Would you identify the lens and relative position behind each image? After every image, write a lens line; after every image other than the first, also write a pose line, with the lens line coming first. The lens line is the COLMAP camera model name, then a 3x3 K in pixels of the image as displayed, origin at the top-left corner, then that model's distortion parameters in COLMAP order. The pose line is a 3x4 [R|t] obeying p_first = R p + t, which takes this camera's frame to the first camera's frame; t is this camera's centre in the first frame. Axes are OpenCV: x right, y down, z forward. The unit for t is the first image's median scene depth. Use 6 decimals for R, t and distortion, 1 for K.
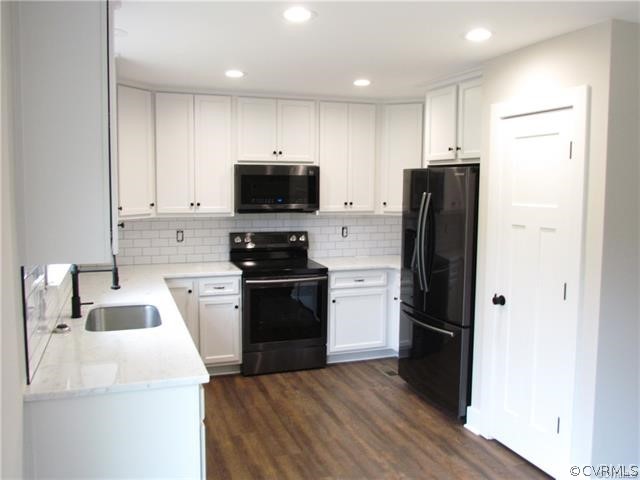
lens RADIAL K [[576.1, 0, 326.2], [0, 576.1, 241.4], [0, 0, 1]] dist [-0.036924, 0.017906]
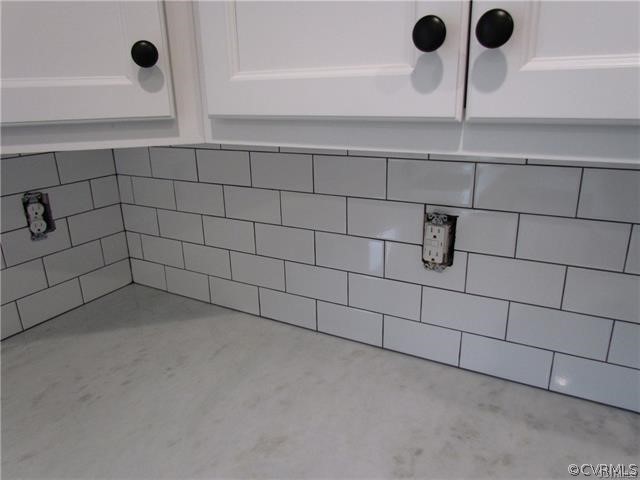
lens RADIAL K [[455.6, 0, 323.3], [0, 455.6, 240.1], [0, 0, 1]] dist [-0.023030, 0.012640]
pose [[0.656170, 0.215184, -0.723282, -0.179753], [-0.050887, 0.968917, 0.242098, -0.047489], [0.752895, -0.122052, 0.646724, 0.927938]]
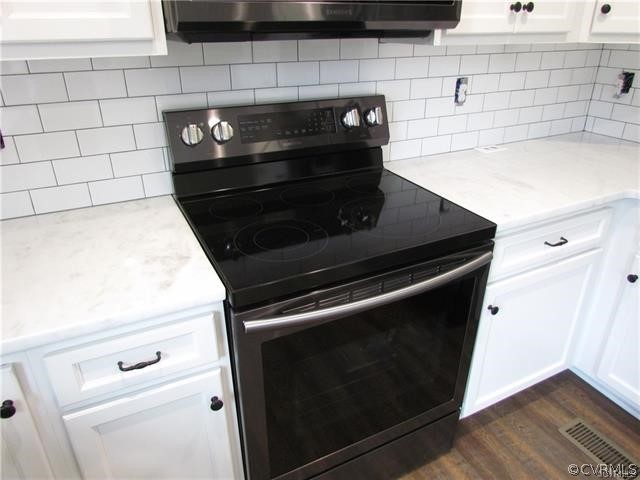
lens RADIAL K [[455.6, 0, 323.4], [0, 455.6, 242.1], [0, 0, 1]] dist [-0.023030, 0.012640]
pose [[0.993690, -0.058861, 0.095476, -0.118288], [0.022407, 0.938250, 0.345232, -0.034324], [-0.109901, -0.340914, 0.933648, 0.799083]]
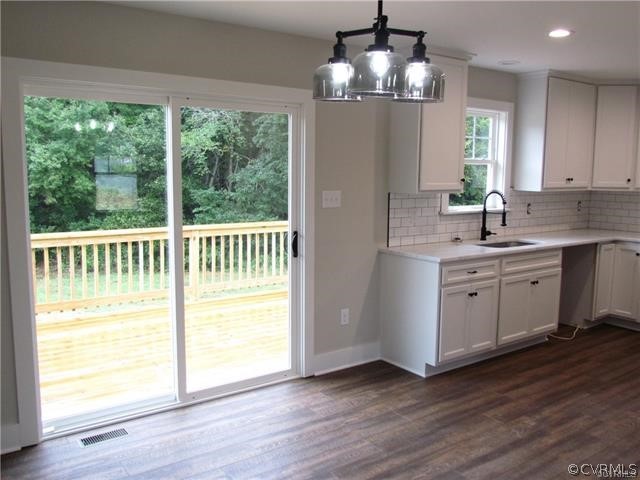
lens RADIAL K [[576.1, 0, 326.2], [0, 576.1, 238.0], [0, 0, 1]] dist [-0.036924, 0.017906]
pose [[0.291558, 0.111050, -0.950085, 0.644240], [-0.106852, 0.990803, 0.083019, 0.024083], [0.950567, 0.077314, 0.300742, 0.043473]]
